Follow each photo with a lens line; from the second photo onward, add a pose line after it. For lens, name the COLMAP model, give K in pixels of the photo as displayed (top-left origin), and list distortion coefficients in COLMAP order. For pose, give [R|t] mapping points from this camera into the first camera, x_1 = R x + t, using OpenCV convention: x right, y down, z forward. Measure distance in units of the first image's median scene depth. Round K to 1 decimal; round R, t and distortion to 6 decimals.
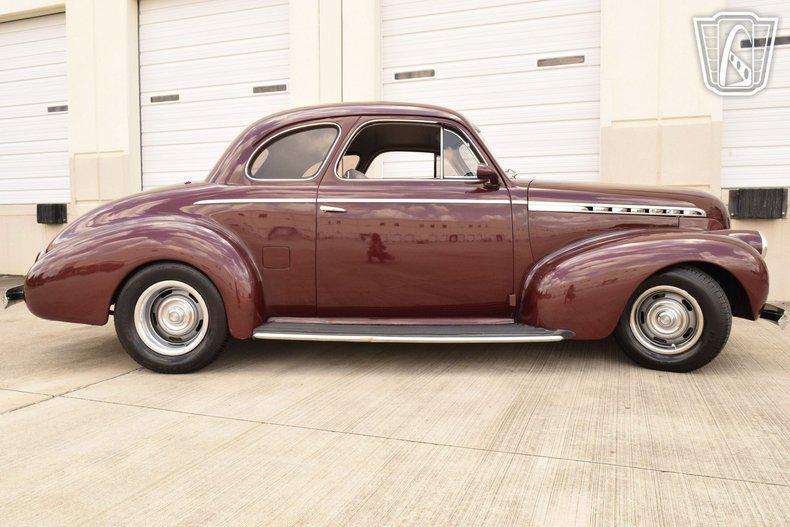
lens RADIAL K [[616.1, 0, 395.0], [0, 616.1, 263.5], [0, 0, 1]] dist [-0.016574, 0.002065]
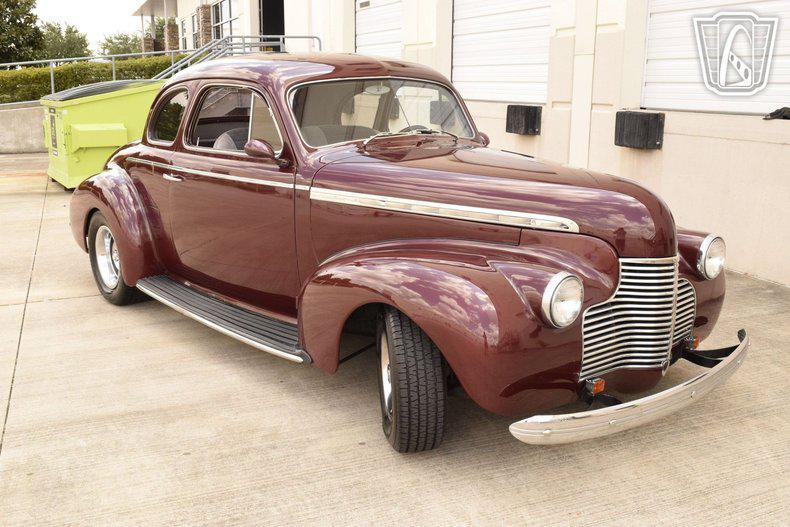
lens RADIAL K [[780.6, 0, 395.0], [0, 780.6, 263.5], [0, 0, 1]] dist [-0.024556, 0.008549]
pose [[0.676094, 0.174304, -0.715901, 1.051882], [-0.050690, 0.980317, 0.190812, -0.206043], [0.735070, -0.092718, 0.671622, 0.389533]]
